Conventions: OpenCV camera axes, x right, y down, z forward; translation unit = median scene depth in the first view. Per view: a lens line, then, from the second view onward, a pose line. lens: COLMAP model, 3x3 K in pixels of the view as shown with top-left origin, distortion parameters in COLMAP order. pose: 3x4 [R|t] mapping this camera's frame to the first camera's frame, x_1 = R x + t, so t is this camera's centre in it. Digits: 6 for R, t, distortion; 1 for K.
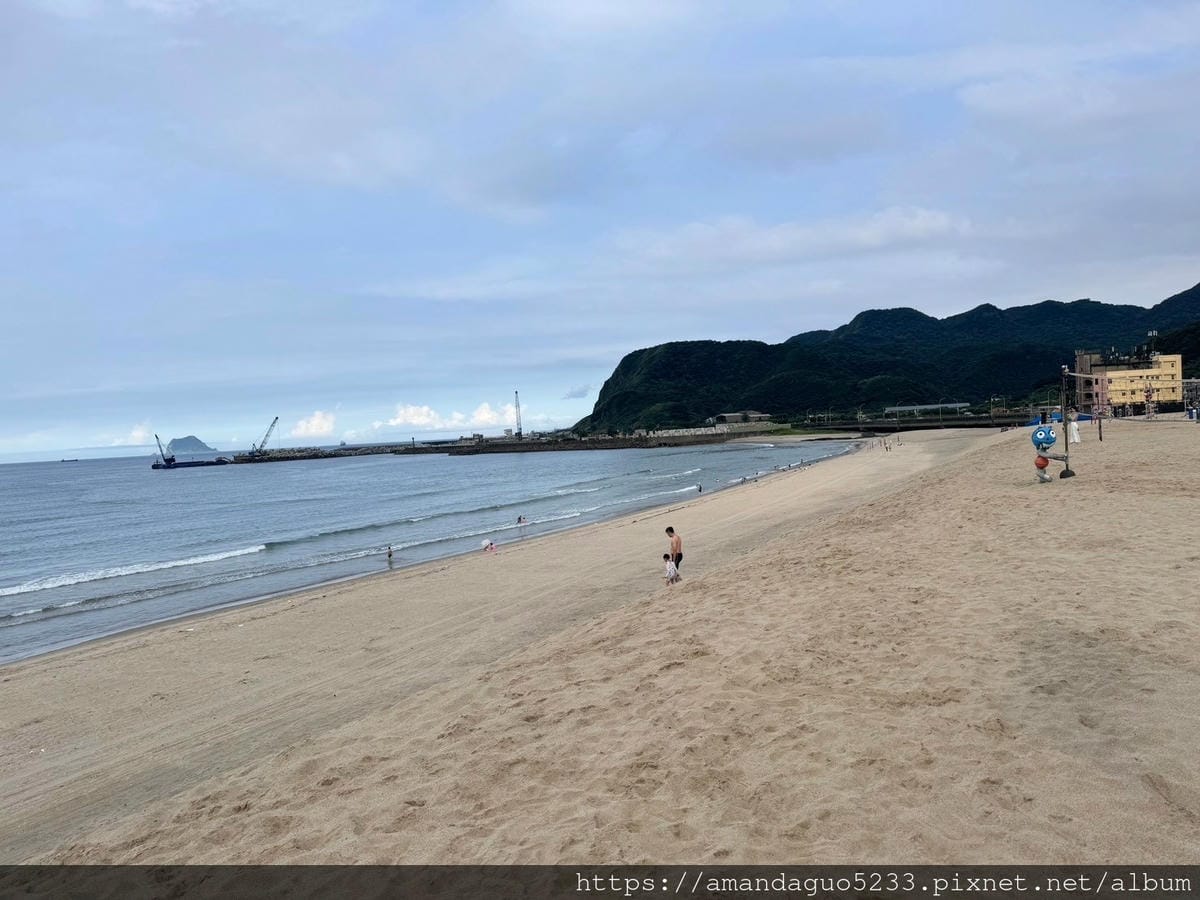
lens RADIAL K [[822.8, 0, 592.9], [0, 822.8, 454.1], [0, 0, 1]] dist [0.034743, -0.068457]
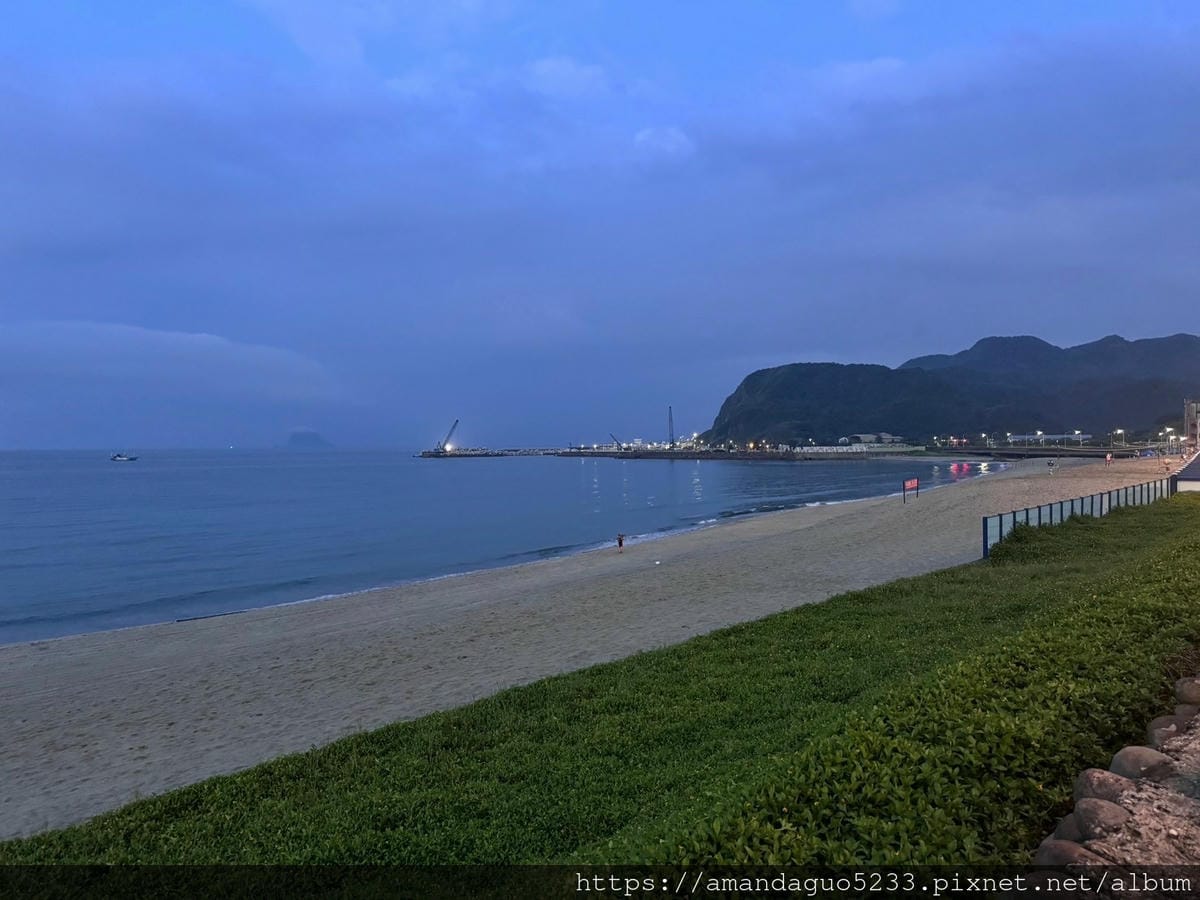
lens RADIAL K [[822.8, 0, 582.4], [0, 822.8, 454.9], [0, 0, 1]] dist [0.034743, -0.068457]
pose [[0.991057, 0.051093, -0.123269, -0.042259], [-0.052413, 0.998597, -0.007486, 0.003900], [0.122713, 0.013880, 0.992345, -0.092273]]
